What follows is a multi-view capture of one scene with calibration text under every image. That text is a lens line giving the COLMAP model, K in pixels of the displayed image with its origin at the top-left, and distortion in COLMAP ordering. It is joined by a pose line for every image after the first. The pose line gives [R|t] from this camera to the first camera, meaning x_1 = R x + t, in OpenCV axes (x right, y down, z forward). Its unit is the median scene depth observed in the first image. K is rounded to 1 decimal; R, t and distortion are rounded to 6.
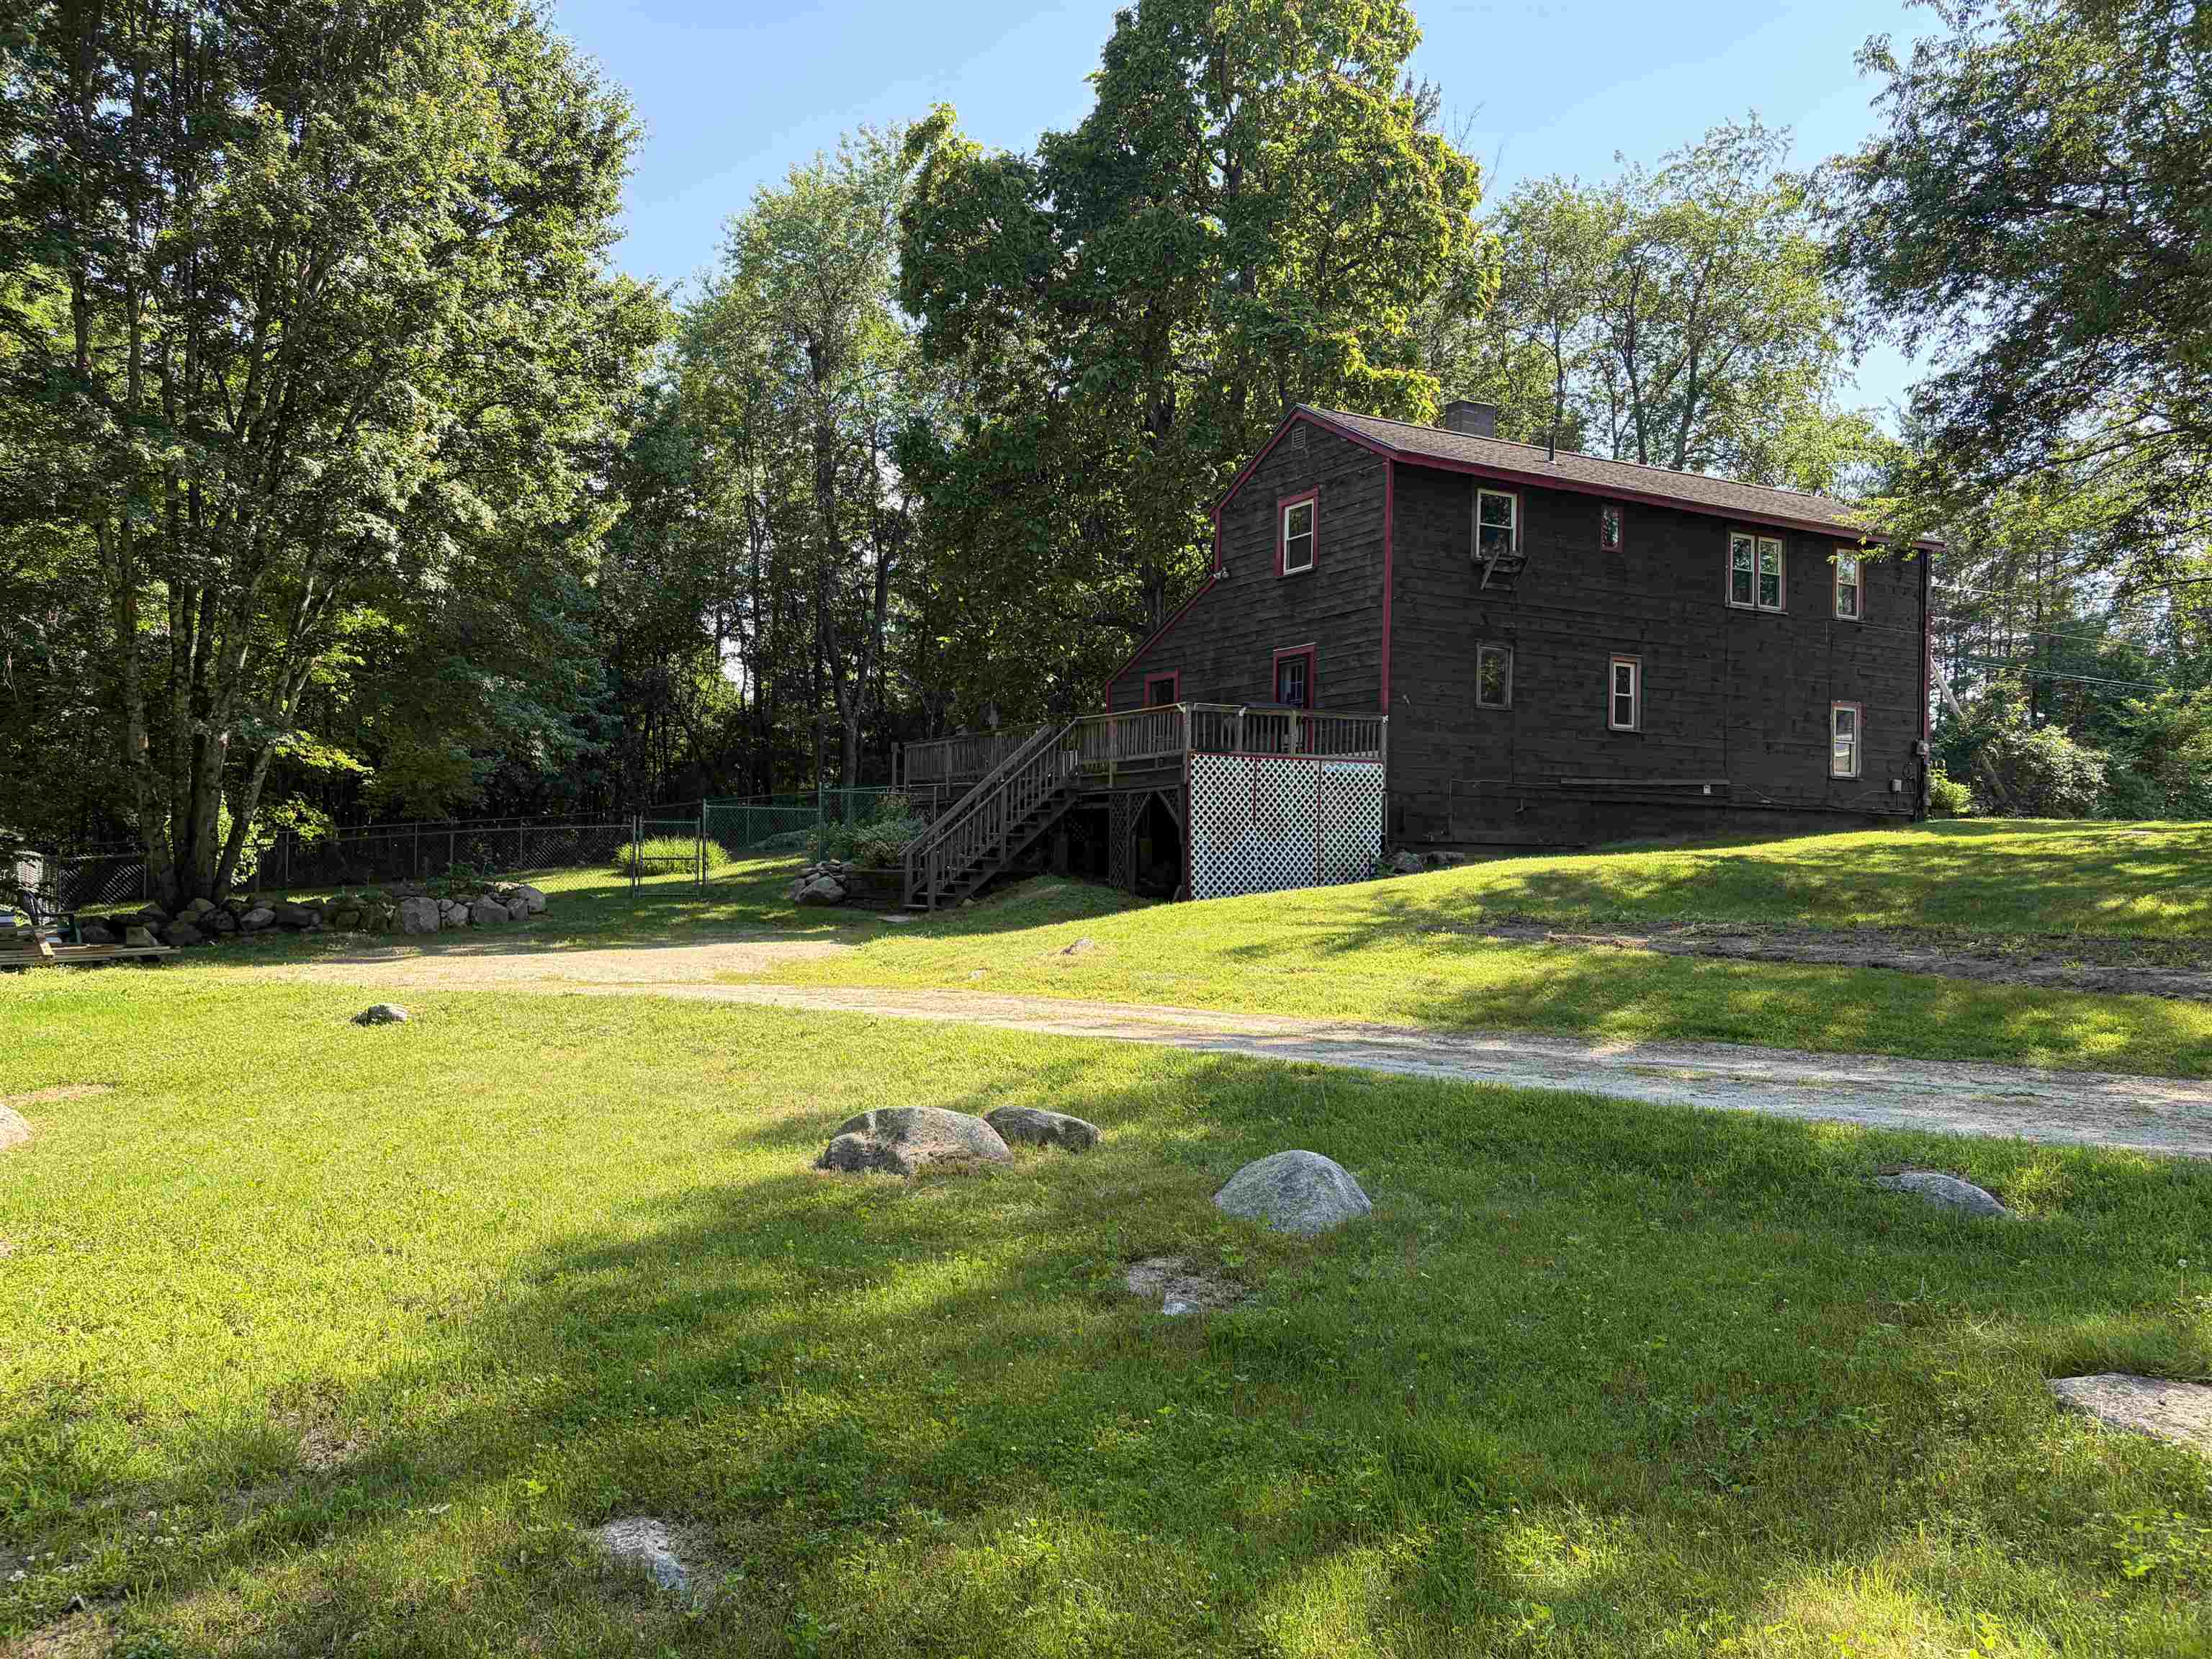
lens RADIAL K [[1611.5, 0, 1106.0], [0, 1611.5, 829.5], [0, 0, 1]] dist [0.044516, -0.056291]
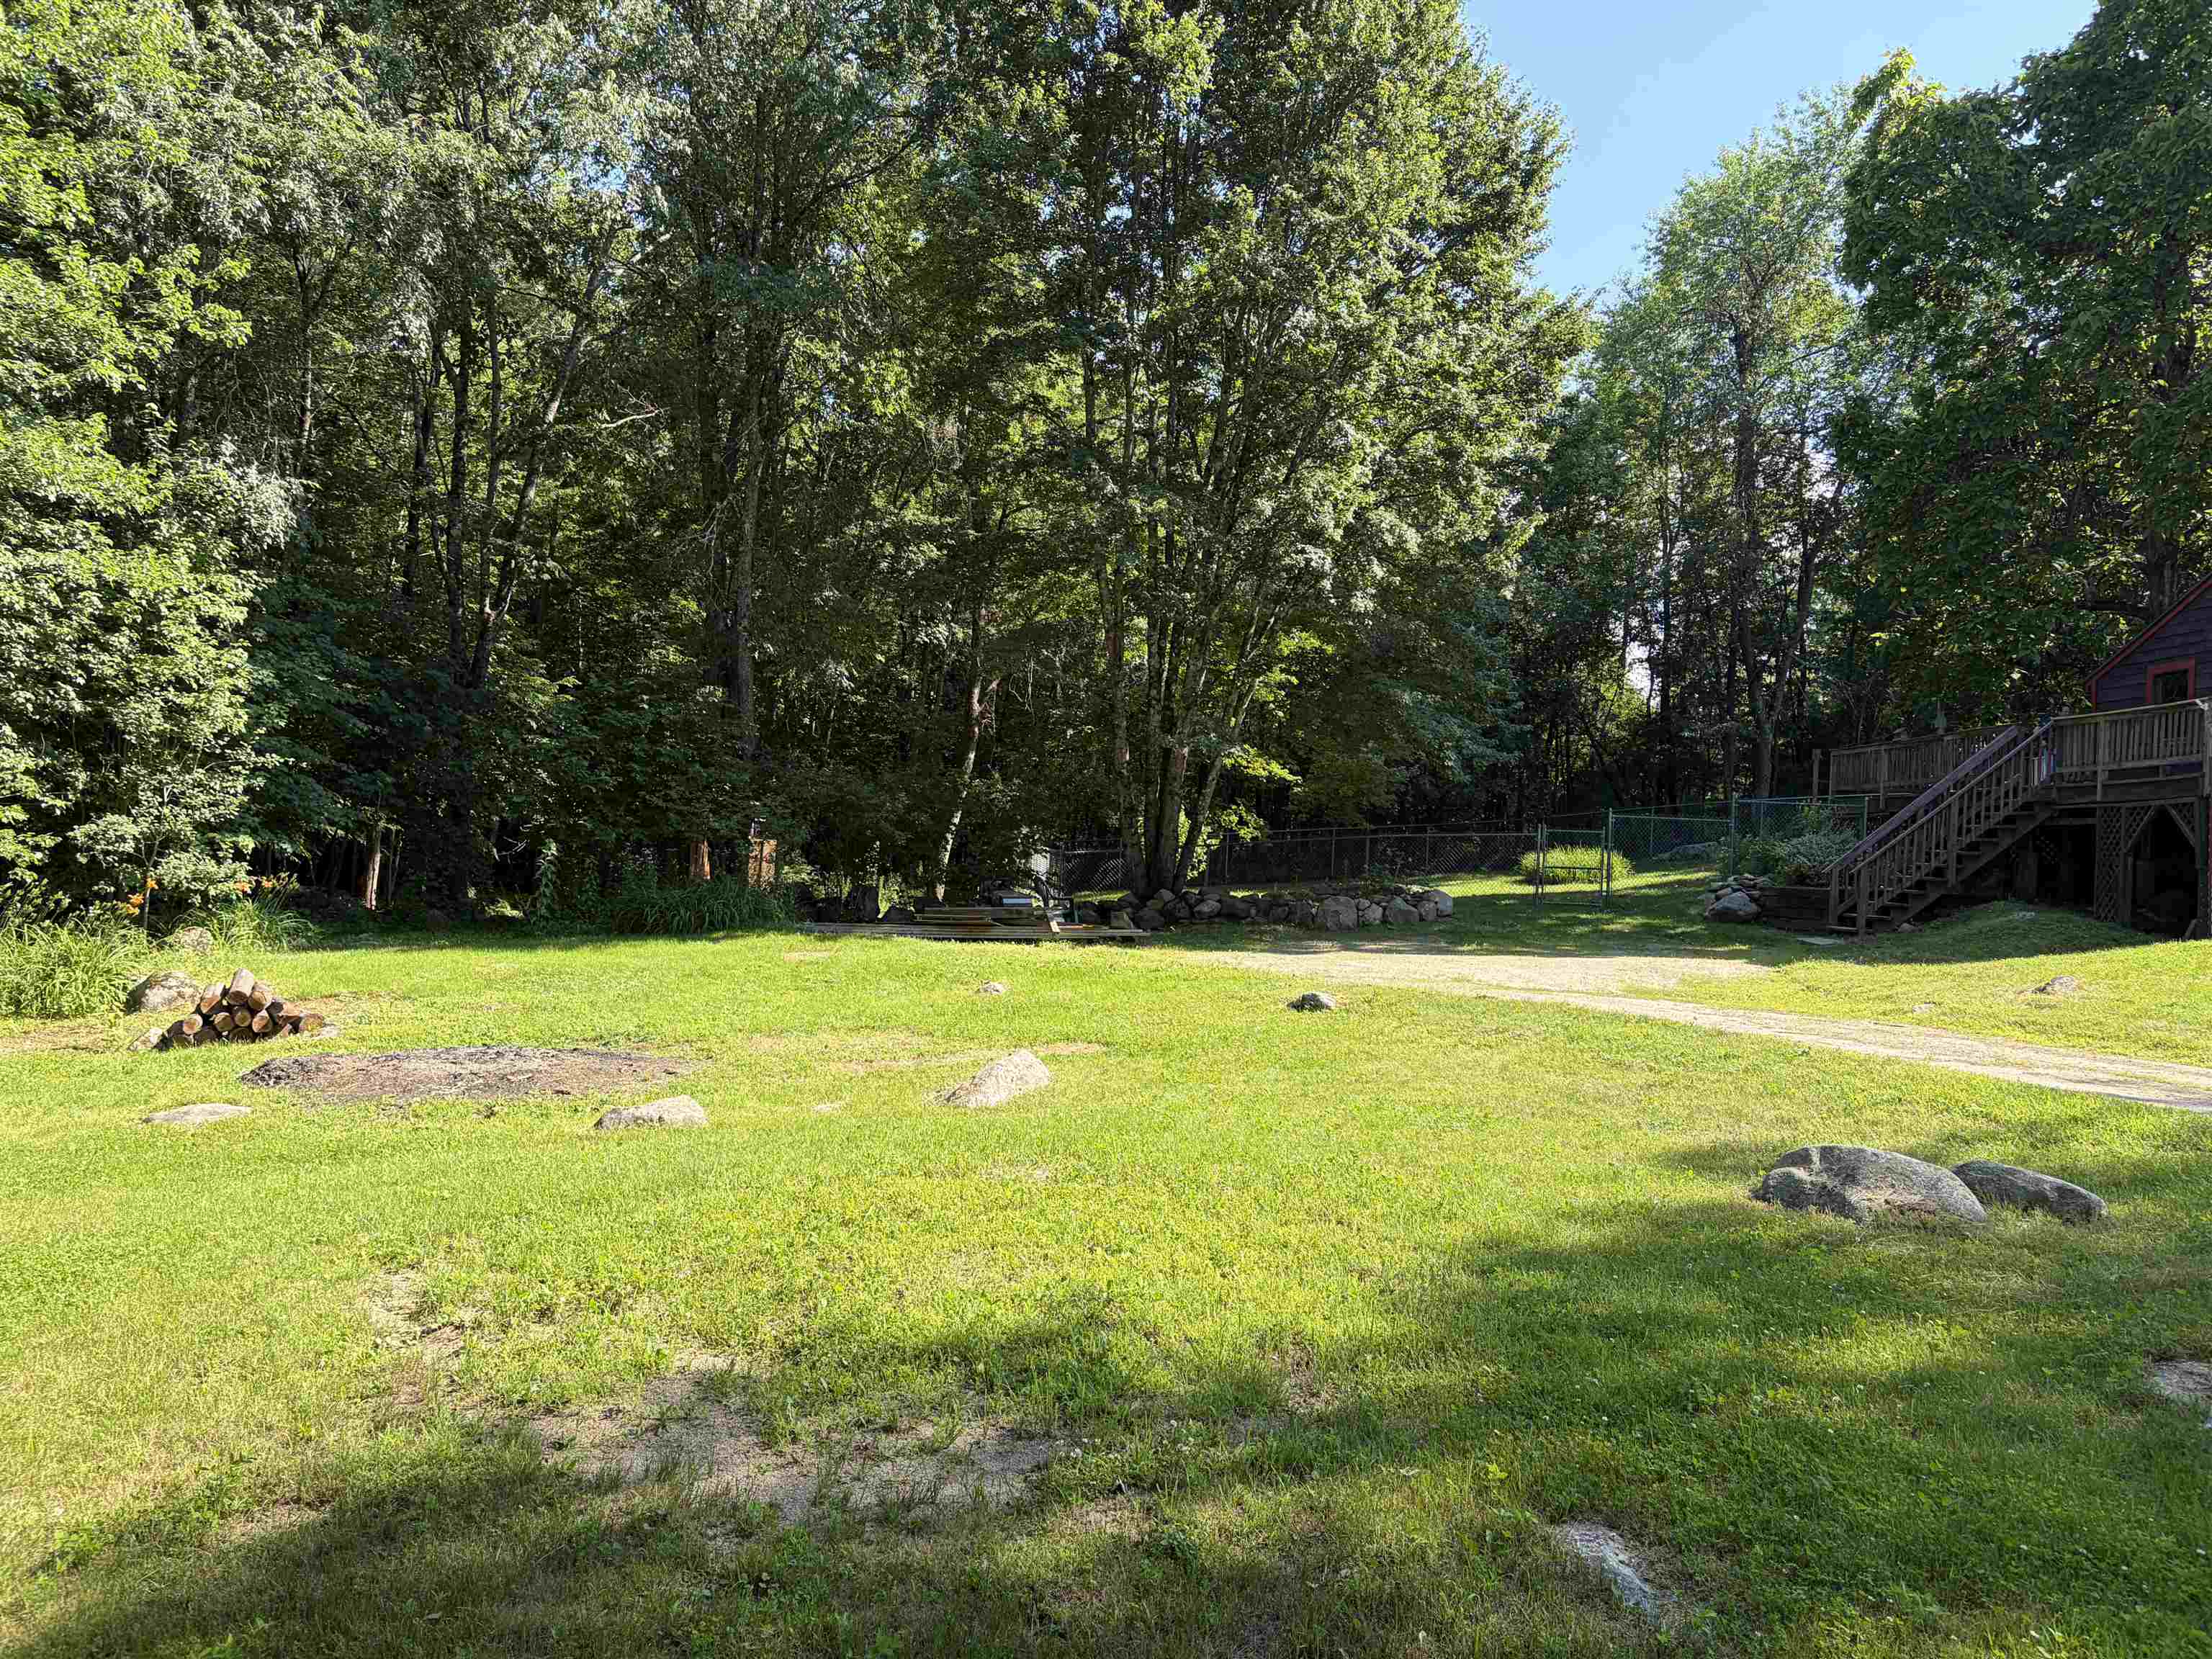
lens RADIAL K [[1611.5, 0, 1106.0], [0, 1611.5, 829.5], [0, 0, 1]] dist [0.044516, -0.056291]
pose [[0.865071, 0.019263, -0.501280, -0.021725], [-0.021757, 0.999763, 0.000872, -0.000241], [0.501178, 0.010152, 0.865285, -0.009779]]
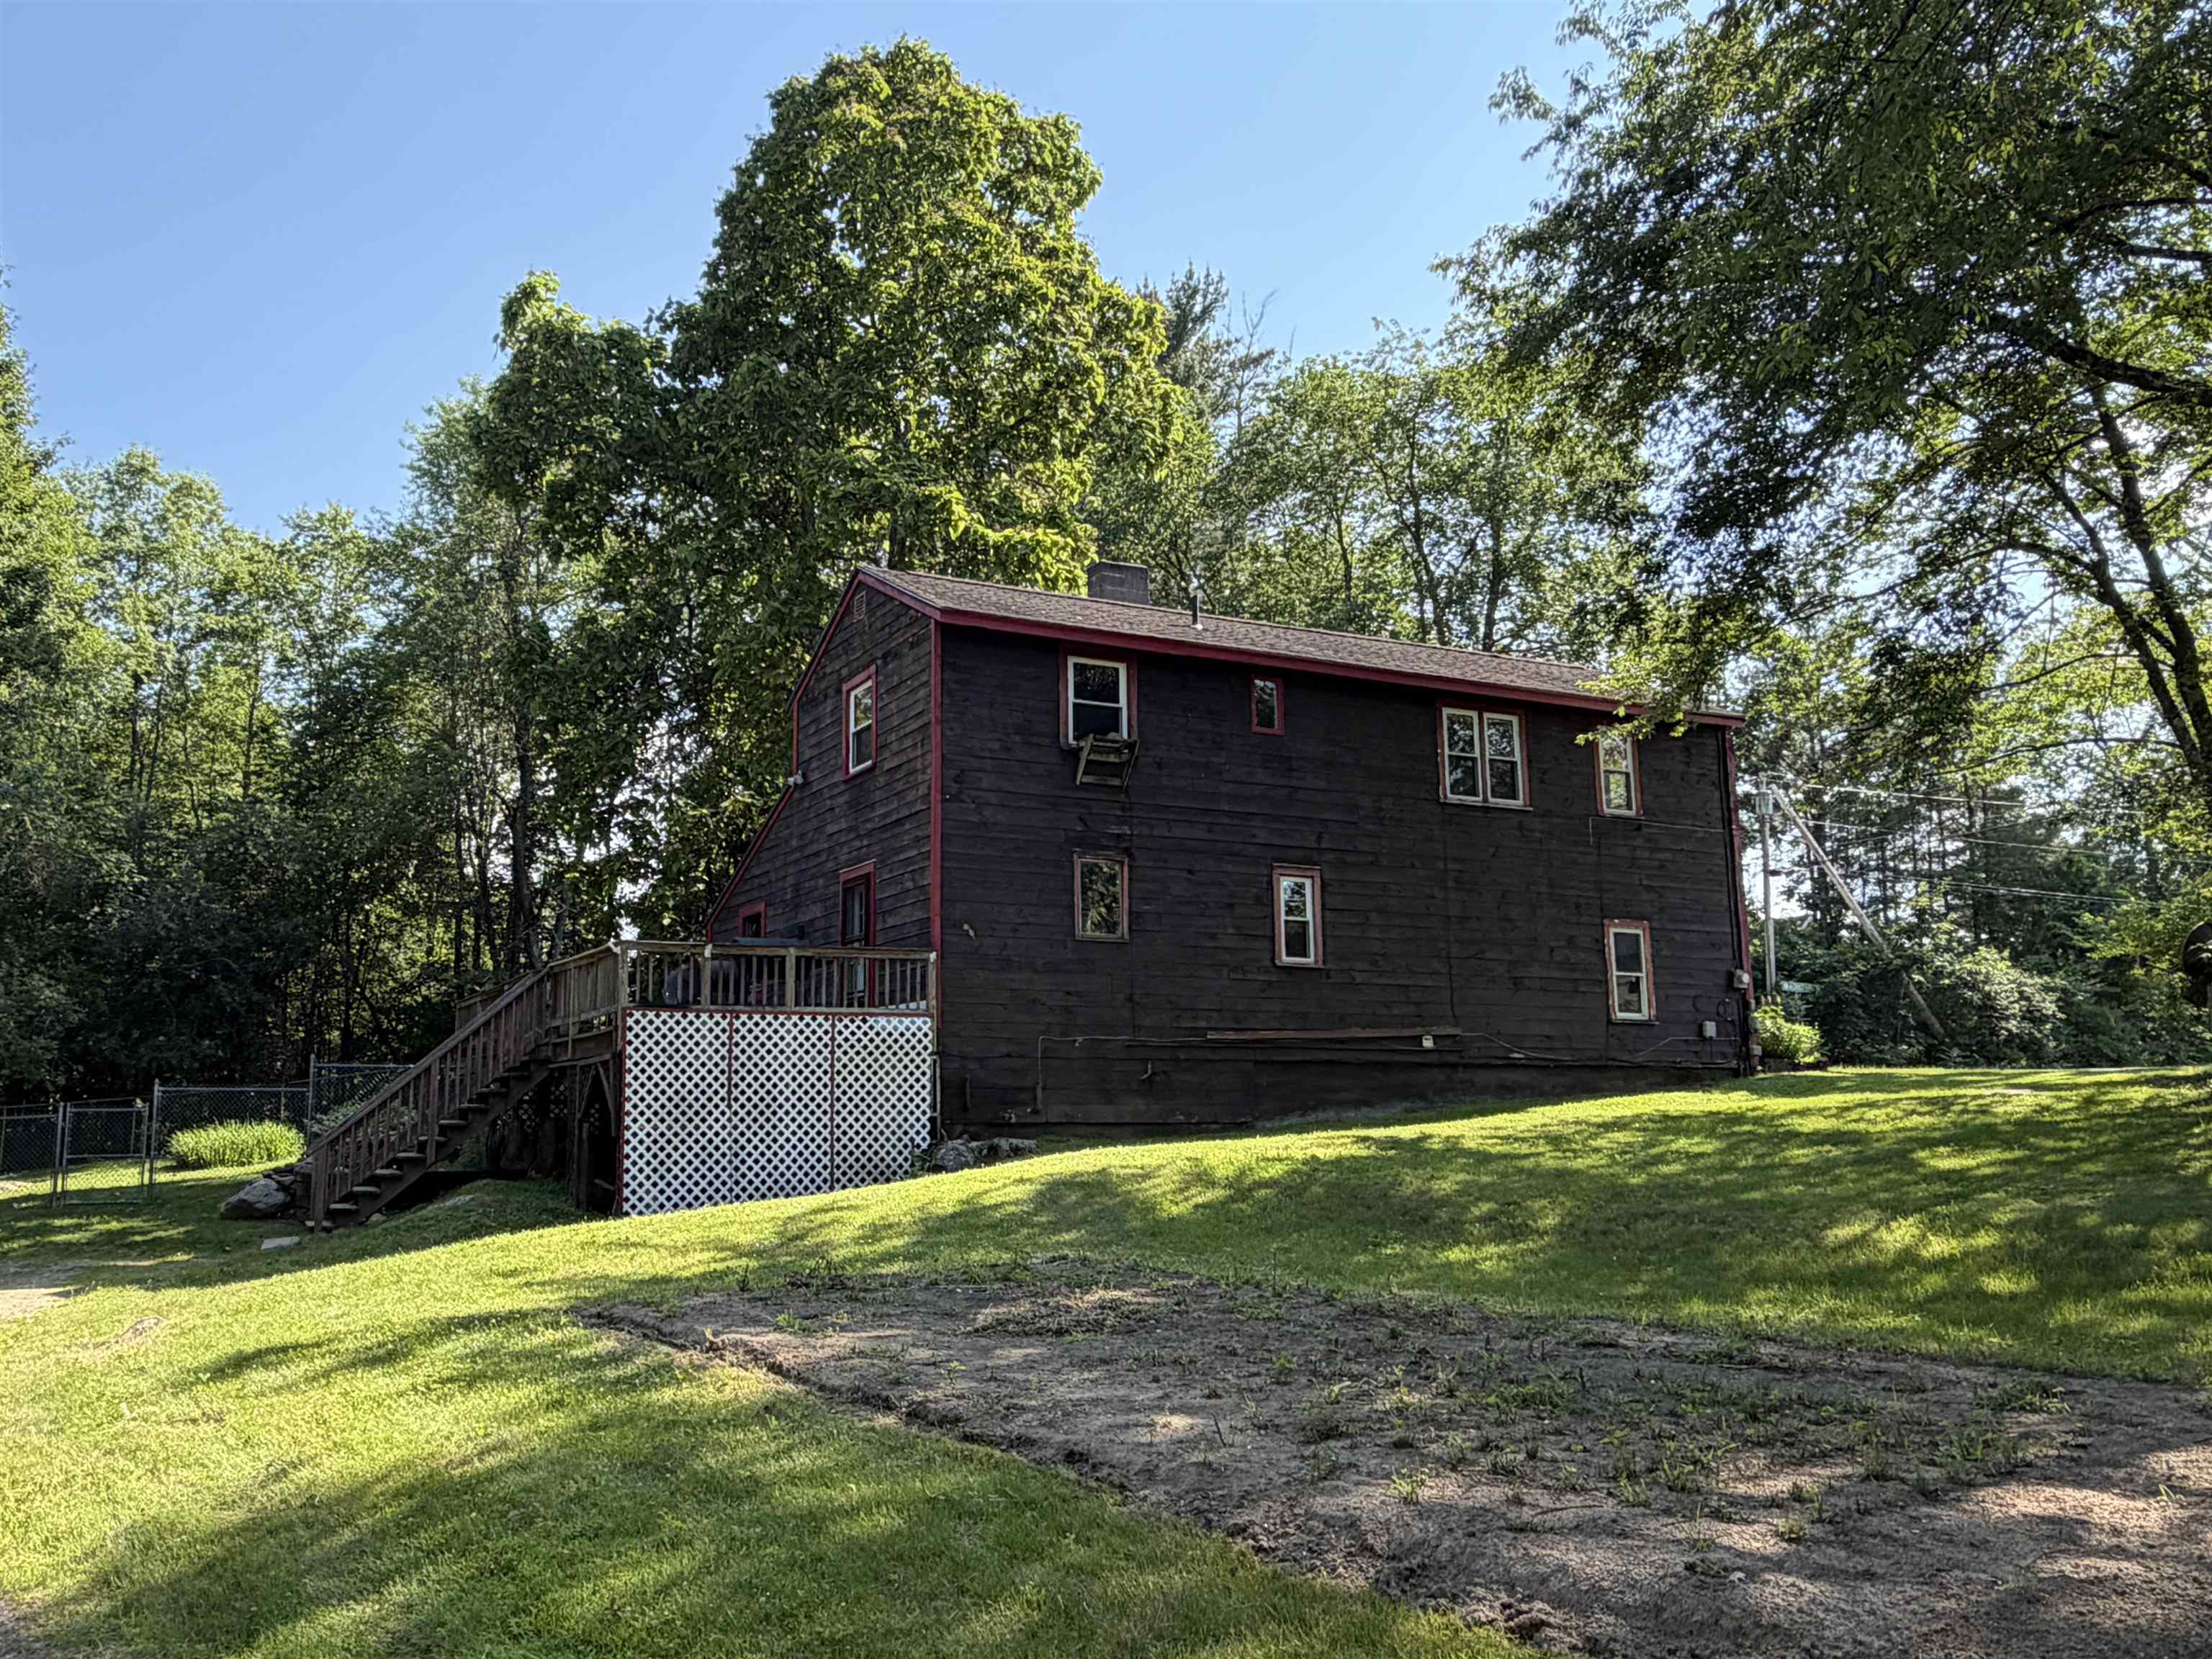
lens RADIAL K [[1504.0, 0, 1106.0], [0, 1504.0, 829.5], [0, 0, 1]] dist [-0.002561, -0.000166]
pose [[0.996779, -0.030727, -0.074083, 0.283539], [0.018554, 0.986987, -0.159724, -0.013433], [0.078027, 0.157835, 0.984378, 0.292570]]
